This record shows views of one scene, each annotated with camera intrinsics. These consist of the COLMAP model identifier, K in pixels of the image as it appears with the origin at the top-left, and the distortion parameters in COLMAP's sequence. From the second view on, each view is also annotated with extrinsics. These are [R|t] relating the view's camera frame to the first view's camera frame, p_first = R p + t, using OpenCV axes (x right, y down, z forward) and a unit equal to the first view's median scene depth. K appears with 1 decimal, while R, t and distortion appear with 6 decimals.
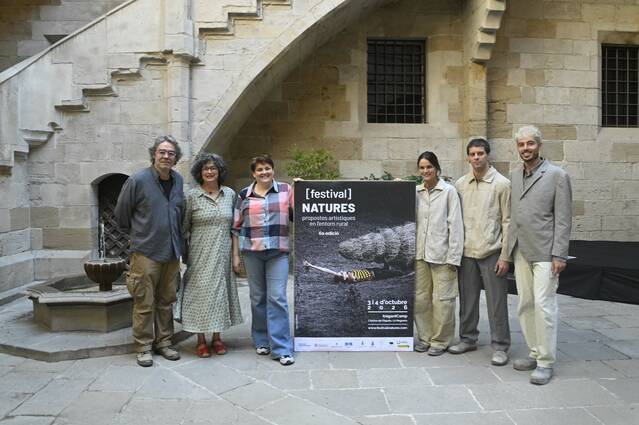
lens RADIAL K [[484.6, 0, 320.1], [0, 484.6, 195.4], [0, 0, 1]] dist [-0.051072, 0.001852]
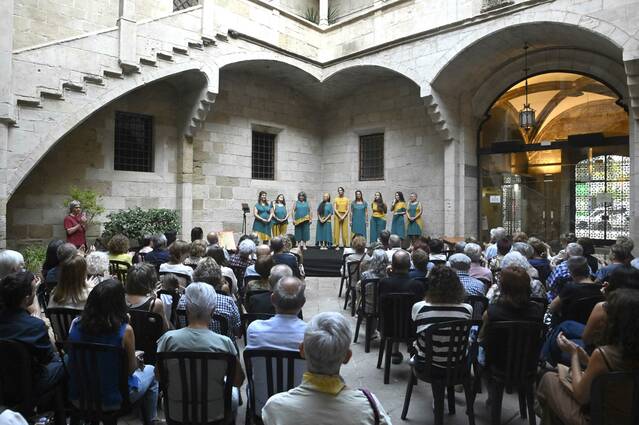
lens RADIAL K [[461.0, 0, 319.5], [0, 461.0, 212.5], [0, 0, 1]] dist [-0.060690, 0.002741]
pose [[0.724938, -0.002454, 0.688809, -0.394948], [0.009648, 0.999932, -0.006592, -0.012170], [-0.688746, 0.011424, 0.724913, -0.386846]]
